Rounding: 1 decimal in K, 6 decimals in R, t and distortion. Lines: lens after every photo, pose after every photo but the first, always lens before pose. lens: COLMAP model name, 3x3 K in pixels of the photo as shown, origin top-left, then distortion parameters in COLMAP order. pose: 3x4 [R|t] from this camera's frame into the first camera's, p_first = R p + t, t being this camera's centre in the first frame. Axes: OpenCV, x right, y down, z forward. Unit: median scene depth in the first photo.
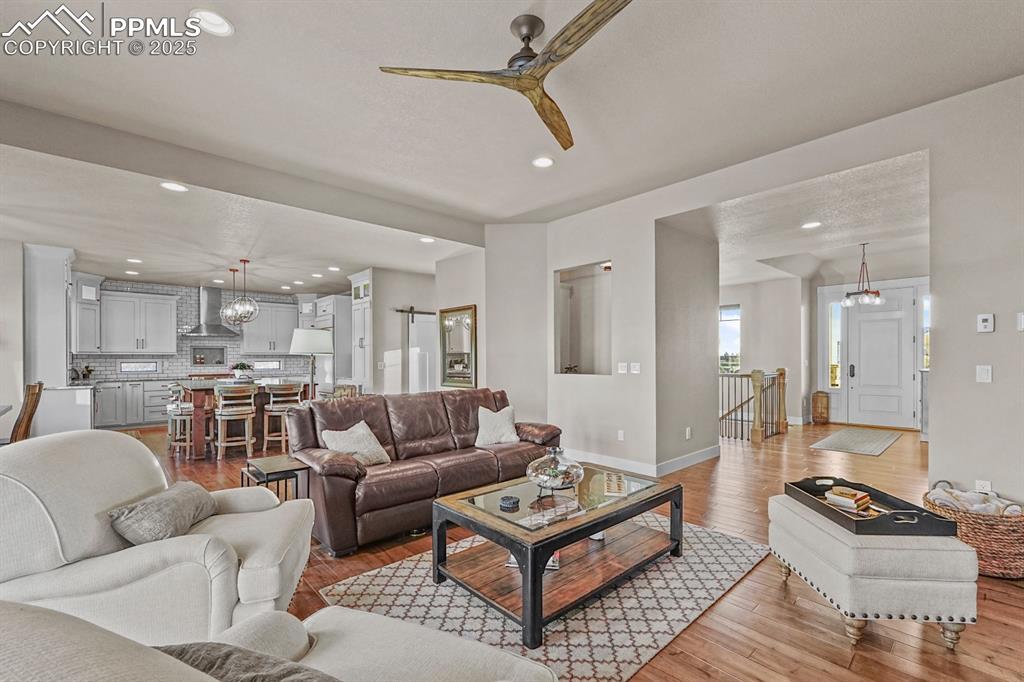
lens RADIAL K [[435.6, 0, 510.7], [0, 435.6, 360.1], [0, 0, 1]] dist [-0.001760, 0.000090]
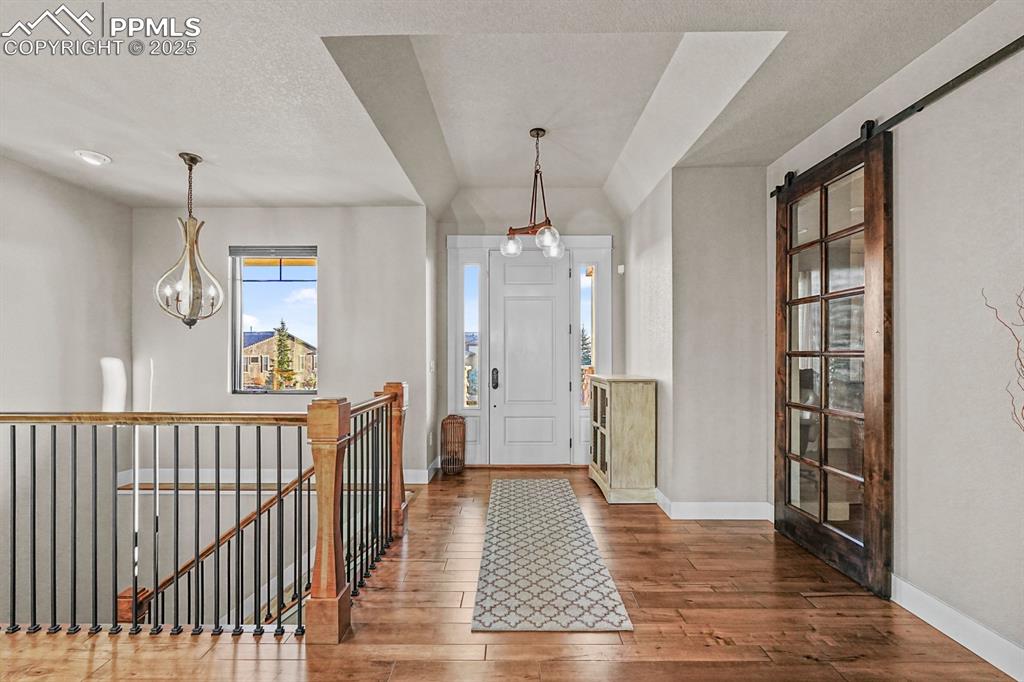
lens RADIAL K [[435.6, 0, 512.1], [0, 435.6, 356.1], [0, 0, 1]] dist [-0.001760, 0.000090]
pose [[0.674828, 0.000403, 0.737975, 0.343759], [0.002804, 0.999991, -0.003110, -0.004608], [-0.737969, 0.004168, 0.674821, 0.560317]]
